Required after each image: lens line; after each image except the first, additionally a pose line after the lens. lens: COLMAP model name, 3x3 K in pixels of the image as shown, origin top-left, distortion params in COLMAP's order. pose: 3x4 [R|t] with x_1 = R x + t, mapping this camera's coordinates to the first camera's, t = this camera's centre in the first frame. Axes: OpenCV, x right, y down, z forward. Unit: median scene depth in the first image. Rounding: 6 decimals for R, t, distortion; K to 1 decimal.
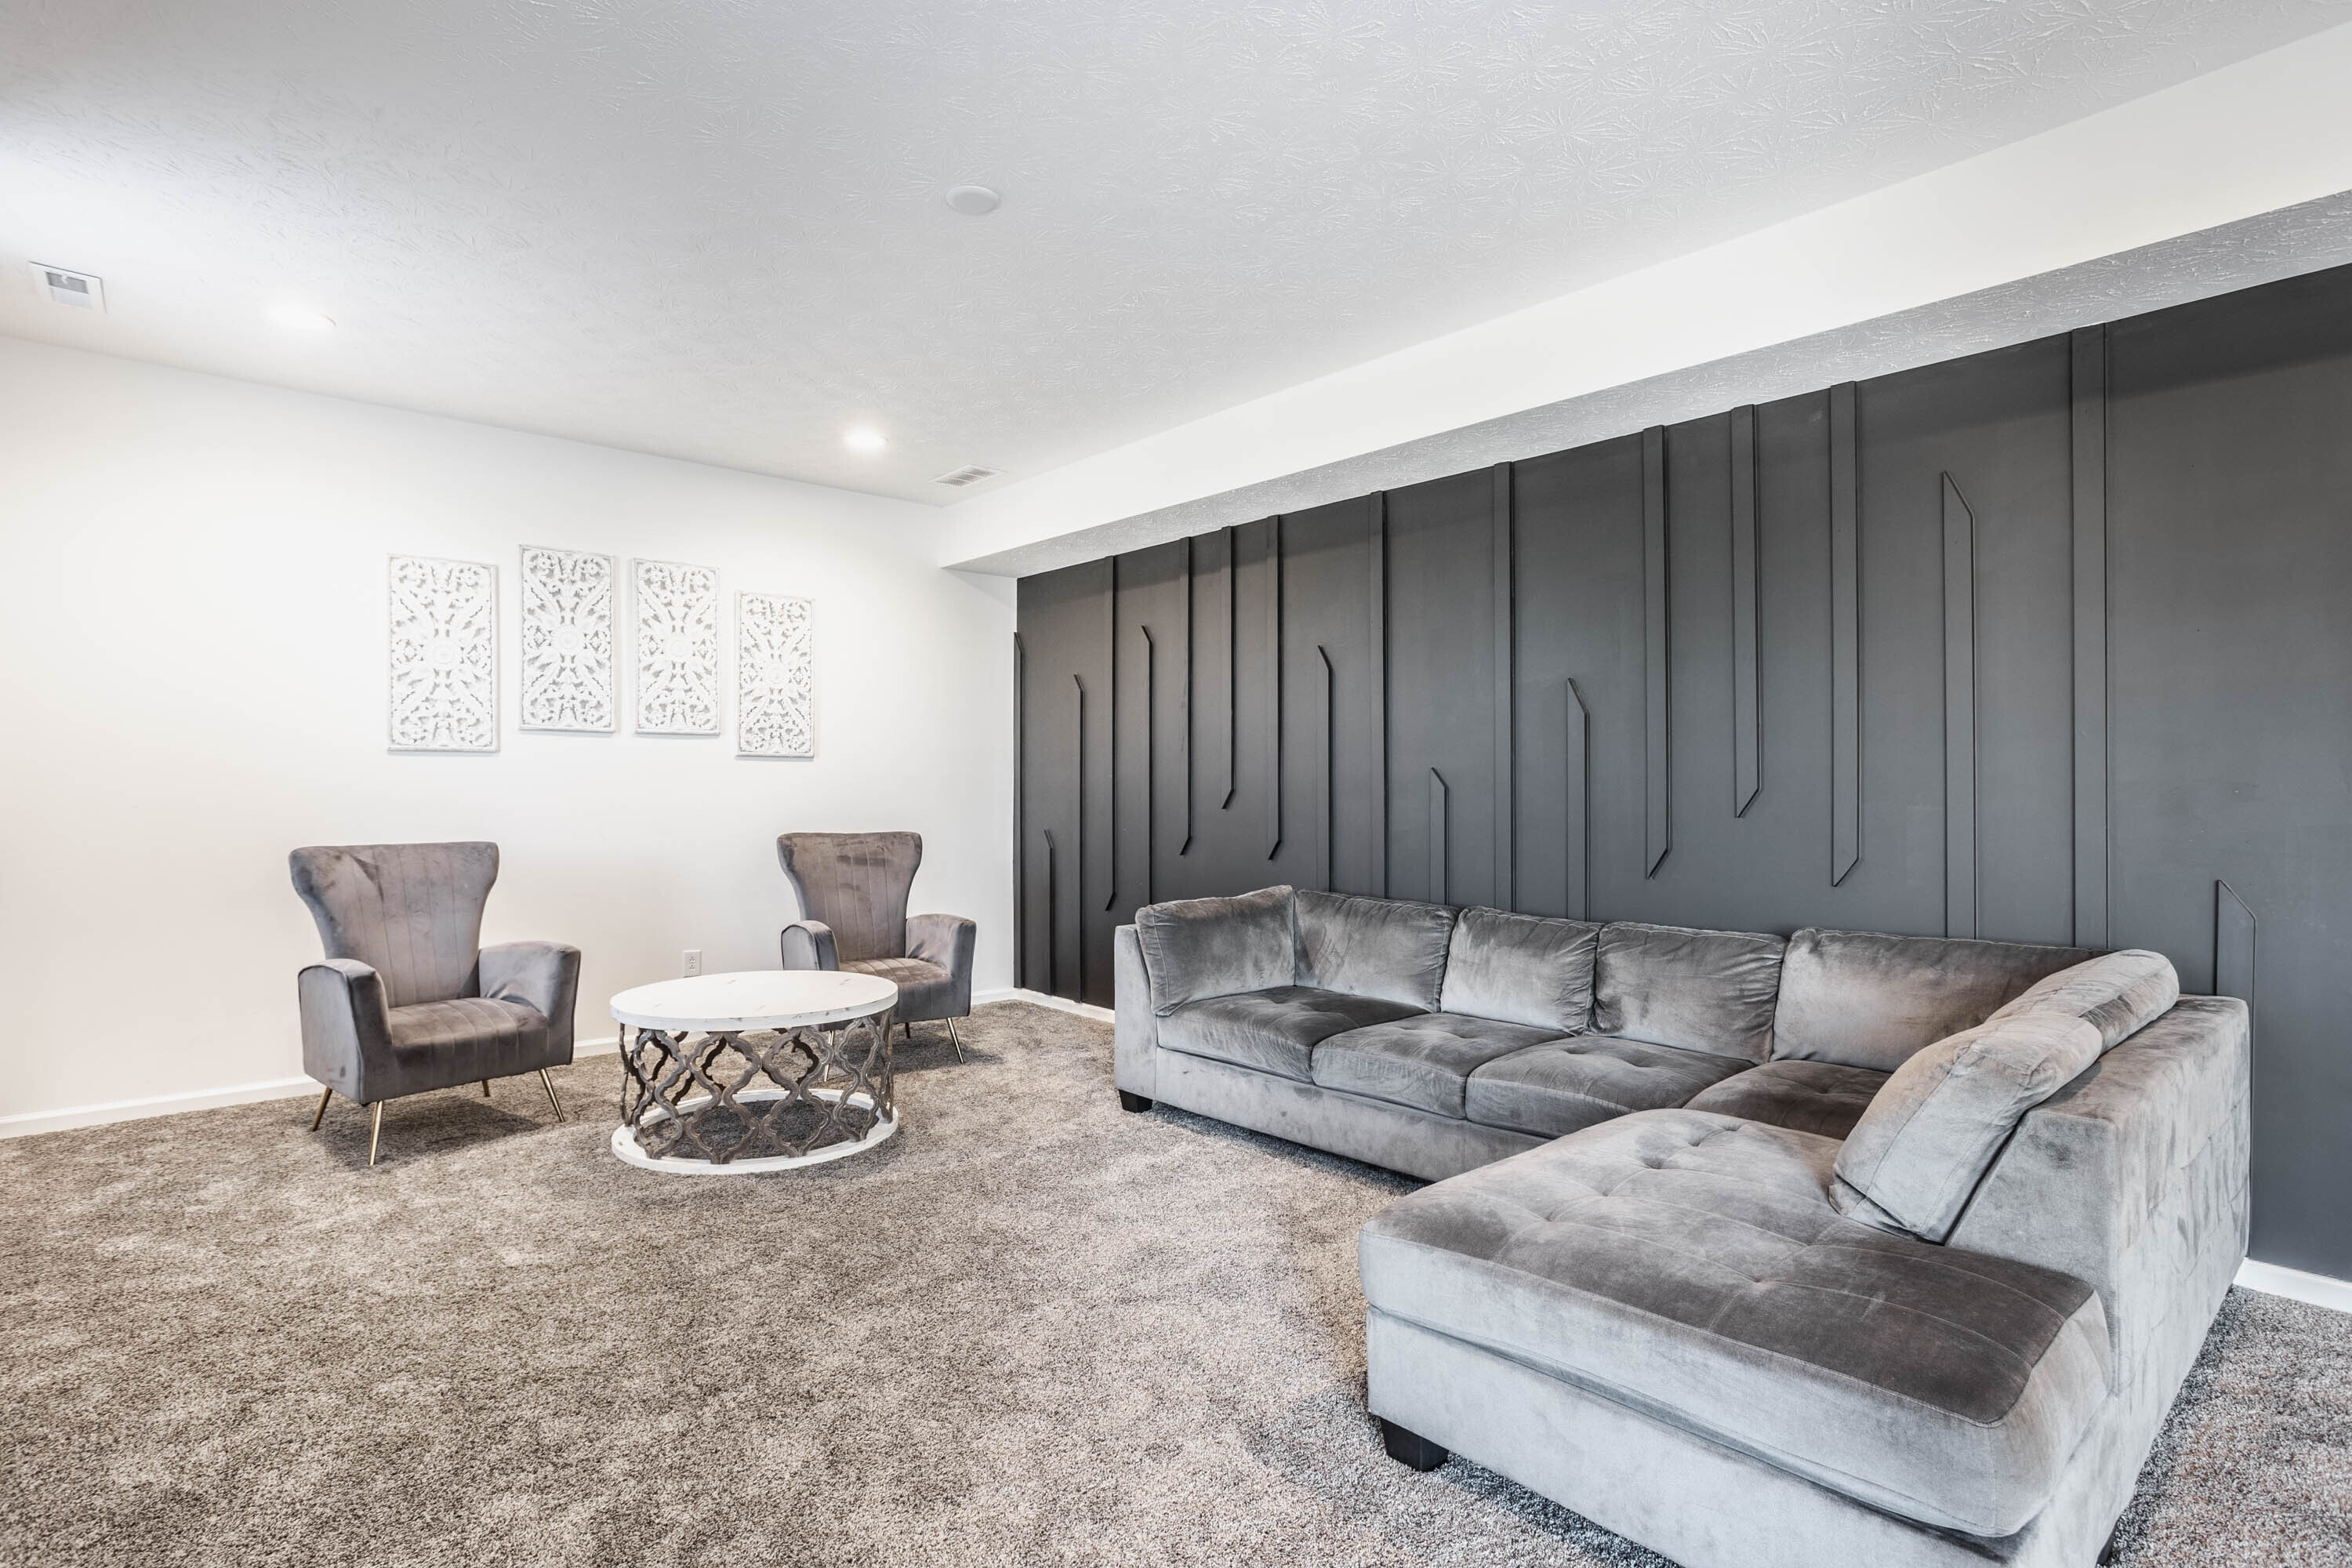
lens RADIAL K [[1126.9, 0, 1174.4], [0, 1126.9, 797.7], [0, 0, 1]] dist [-0.031057, 0.011791]
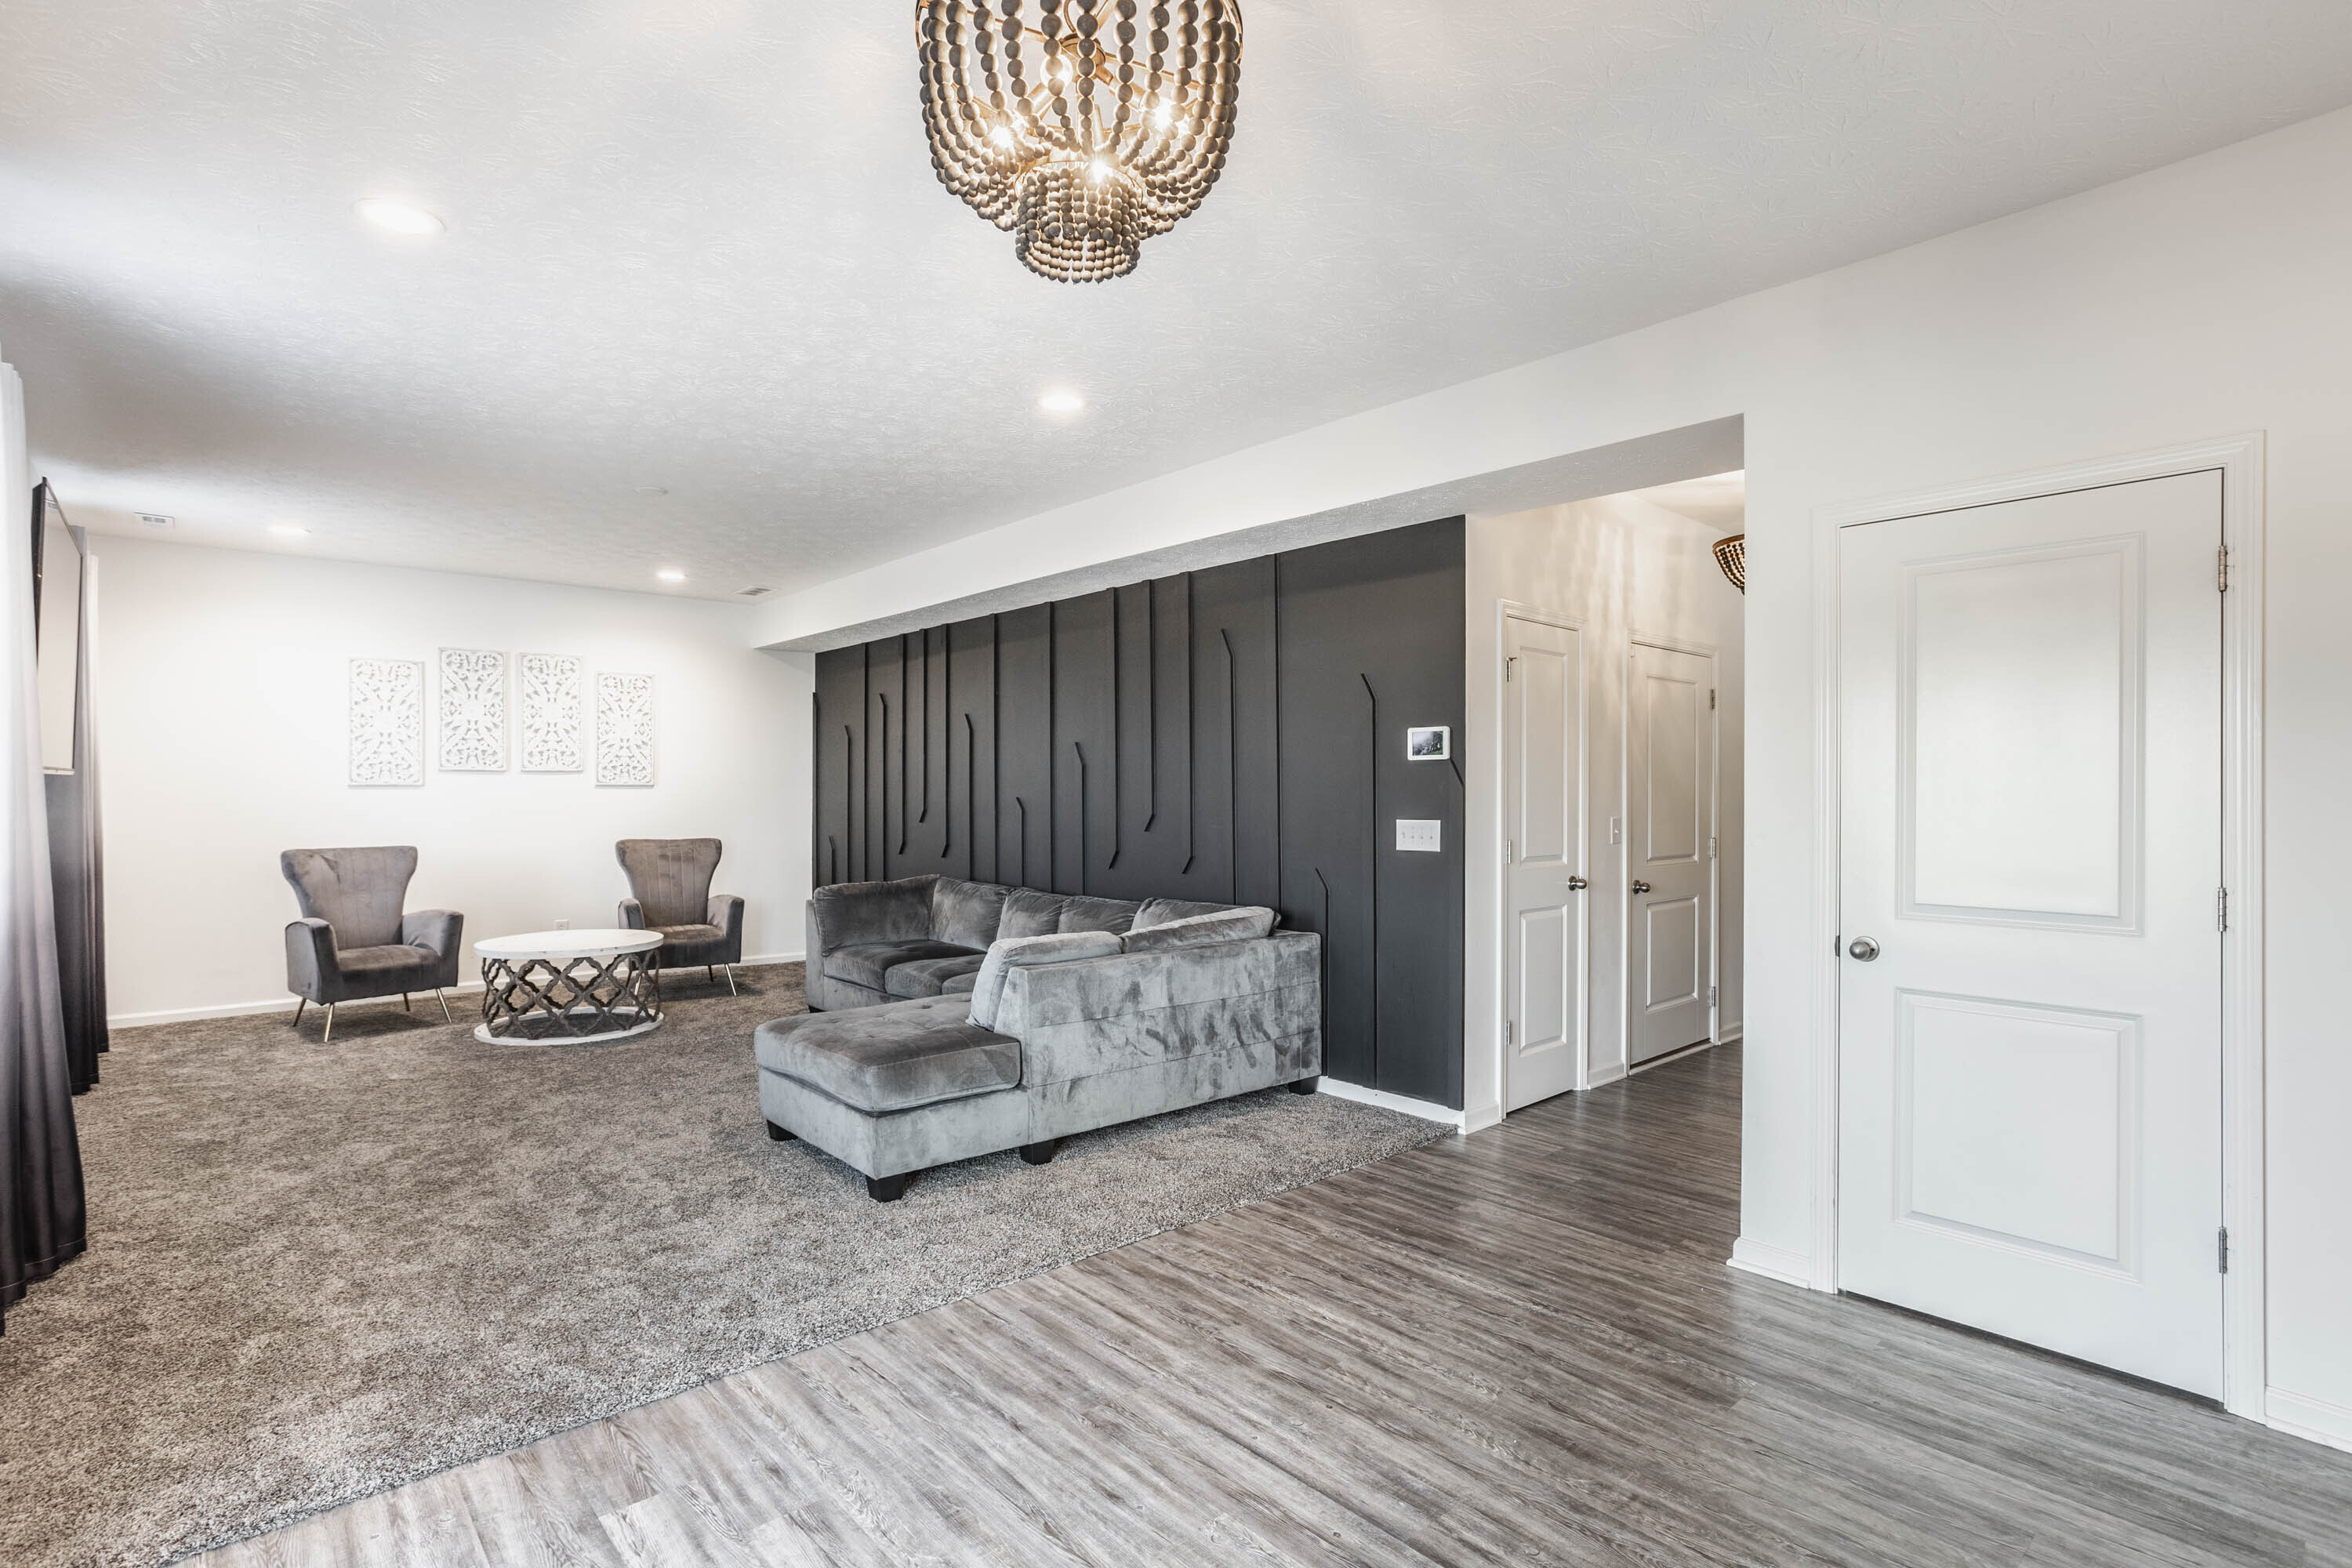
lens RADIAL K [[1126.9, 0, 1186.2], [0, 1126.9, 776.8], [0, 0, 1]] dist [-0.031057, 0.011791]
pose [[0.999978, -0.001290, -0.006474, 0.479881], [0.001183, 0.999865, -0.016406, -0.030330], [0.006494, 0.016398, 0.999844, -0.549129]]
